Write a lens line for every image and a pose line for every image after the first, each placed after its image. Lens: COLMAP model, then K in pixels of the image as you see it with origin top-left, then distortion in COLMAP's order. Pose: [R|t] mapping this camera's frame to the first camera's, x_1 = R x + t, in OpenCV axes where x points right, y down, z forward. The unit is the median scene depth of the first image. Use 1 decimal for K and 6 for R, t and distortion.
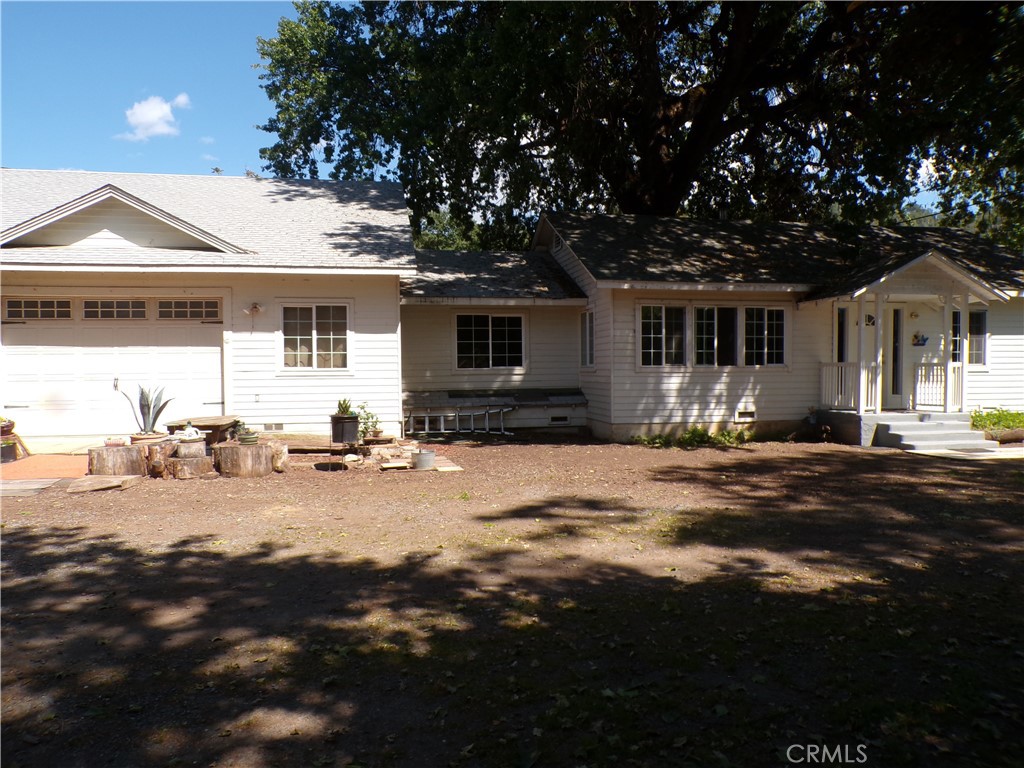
lens RADIAL K [[690.3, 0, 506.1], [0, 690.3, 387.3], [0, 0, 1]] dist [-0.048298, 0.026113]
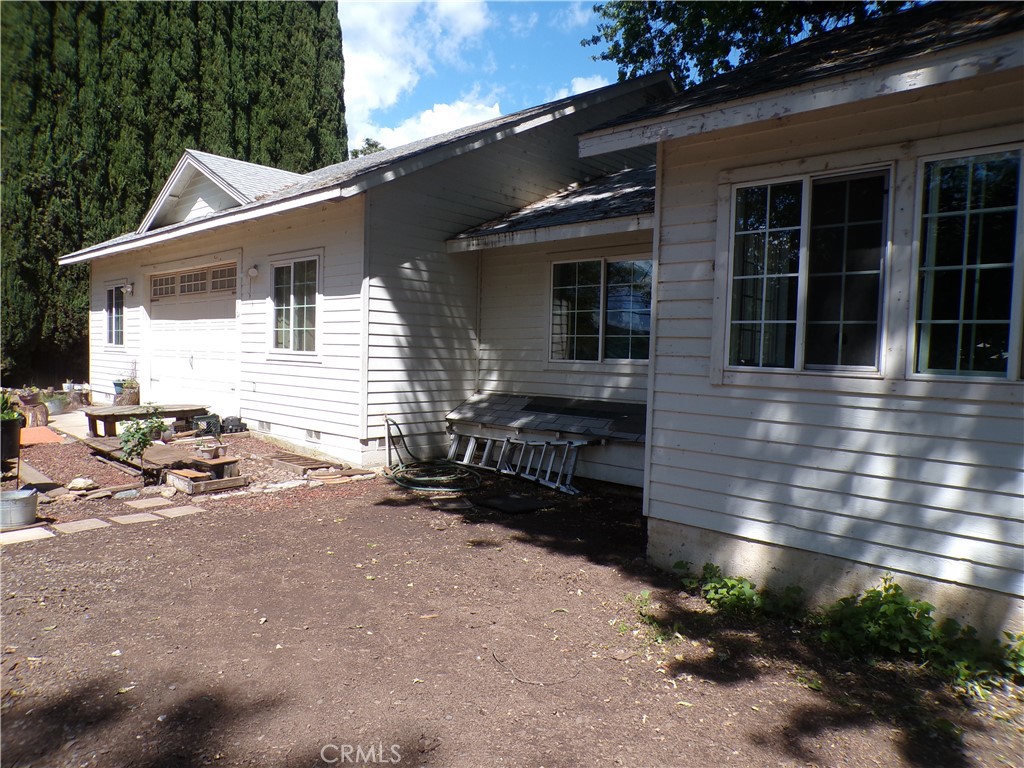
lens RADIAL K [[690.3, 0, 506.1], [0, 690.3, 387.3], [0, 0, 1]] dist [-0.048298, 0.026113]
pose [[0.593419, 0.064966, -0.802267, 0.402034], [-0.055815, 0.997659, 0.039504, -0.027605], [0.802956, 0.021336, 0.595656, 0.703750]]
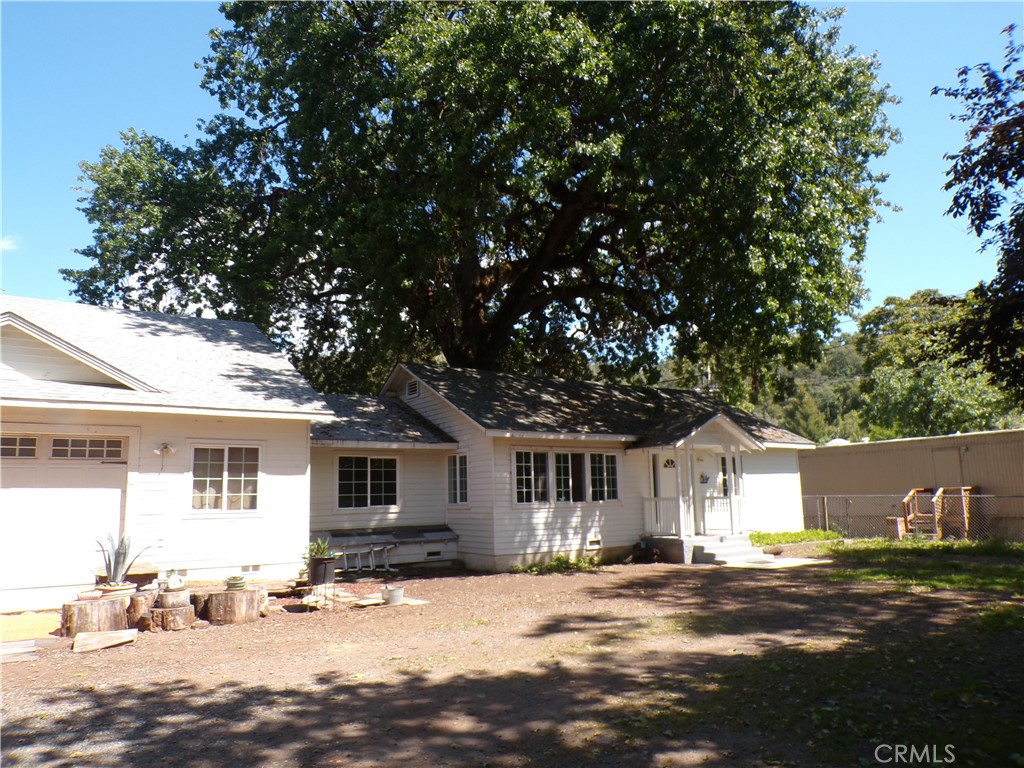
lens RADIAL K [[690.3, 0, 506.1], [0, 690.3, 387.3], [0, 0, 1]] dist [-0.048298, 0.026113]
pose [[0.918868, 0.049498, 0.391447, -0.279791], [0.026690, 0.982030, -0.186826, -0.006439], [-0.393660, 0.182116, 0.901036, -0.069191]]
